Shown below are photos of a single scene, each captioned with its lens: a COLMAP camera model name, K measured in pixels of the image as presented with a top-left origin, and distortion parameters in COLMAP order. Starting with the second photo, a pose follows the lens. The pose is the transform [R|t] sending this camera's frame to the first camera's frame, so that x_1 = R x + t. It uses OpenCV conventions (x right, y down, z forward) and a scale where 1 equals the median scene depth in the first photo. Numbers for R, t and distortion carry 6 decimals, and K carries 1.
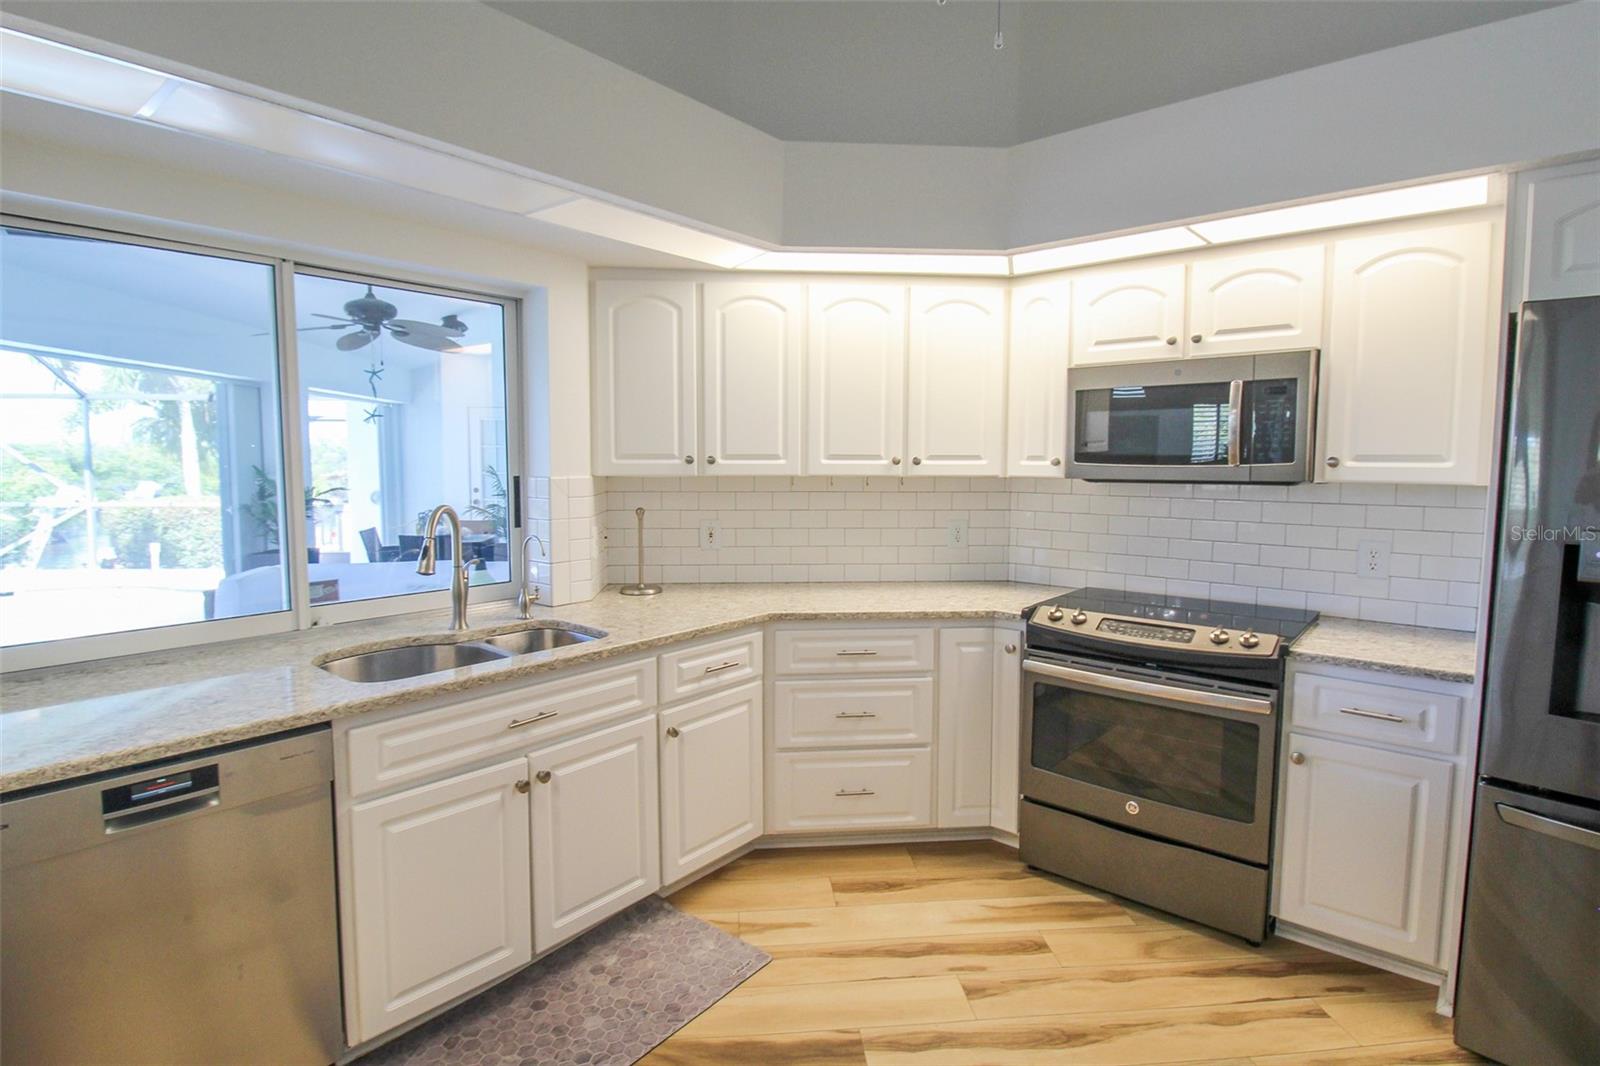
lens RADIAL K [[796.2, 0, 800.0], [0, 796.2, 530.0], [0, 0, 1]] dist [-0.003392, -0.000994]
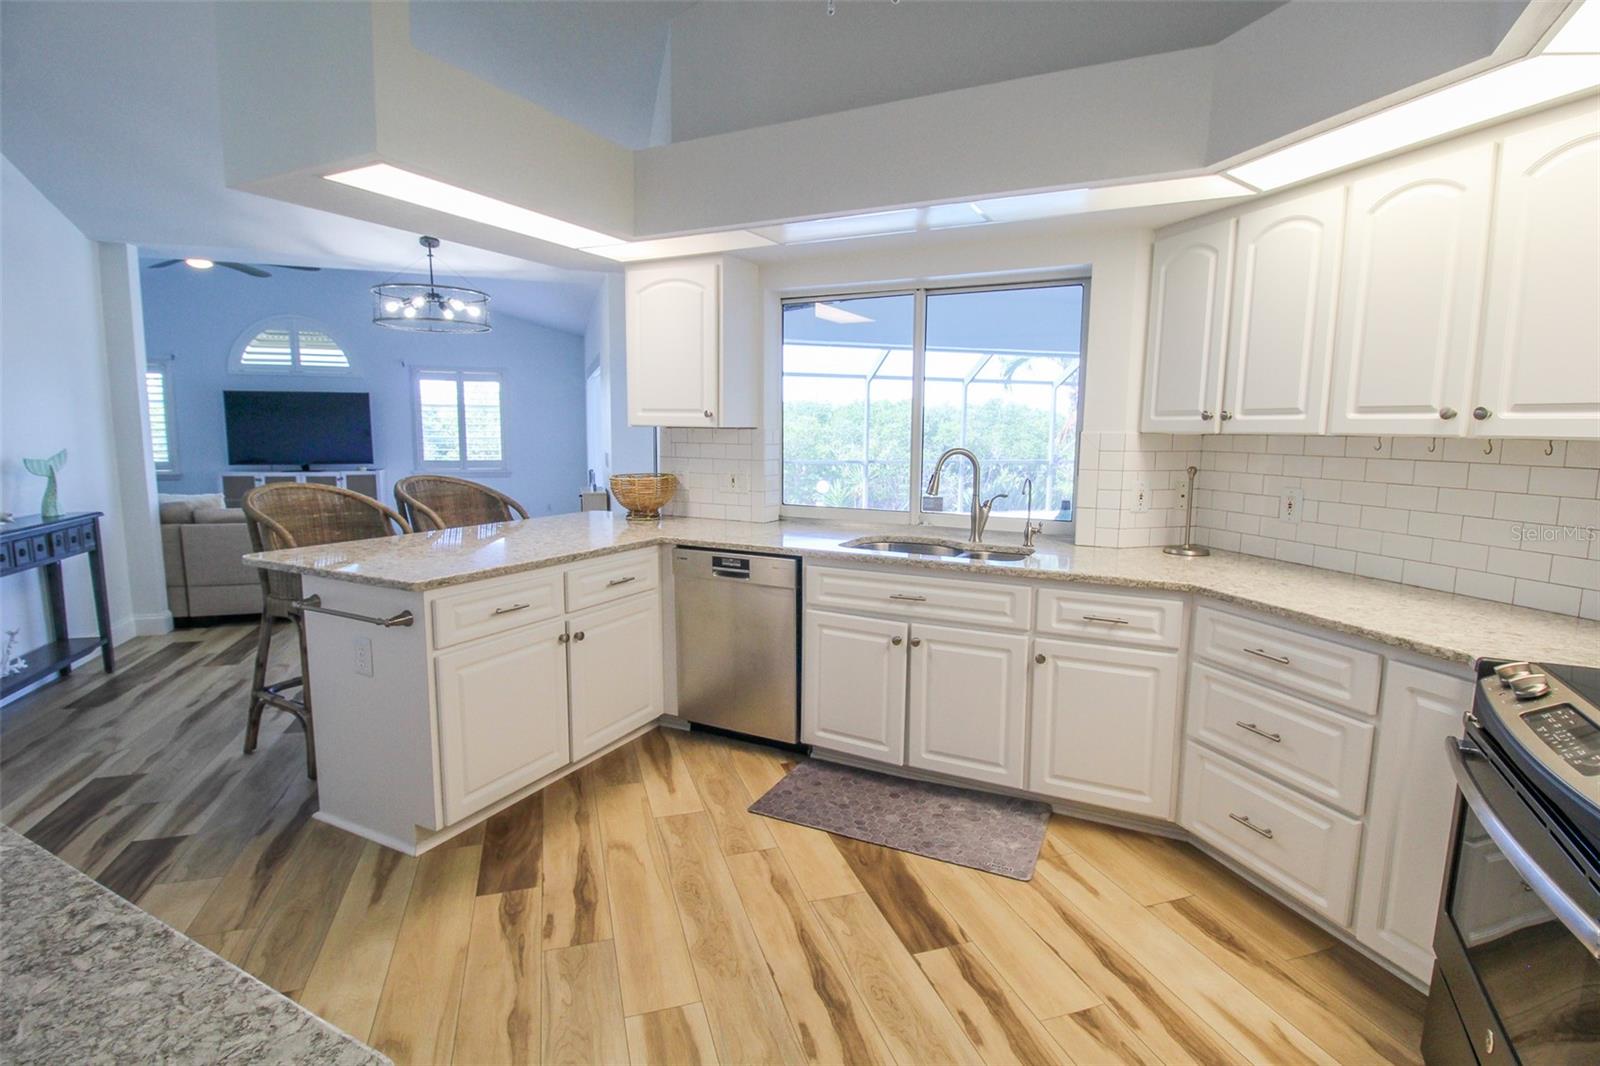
lens RADIAL K [[758.2, 0, 798.0], [0, 758.2, 530.7], [0, 0, 1]] dist [-0.017368, -0.005255]
pose [[0.233195, 0.131863, -0.963448, 0.667788], [-0.093936, 0.989185, 0.112649, -0.009742], [0.967882, 0.064233, 0.243060, 0.353555]]
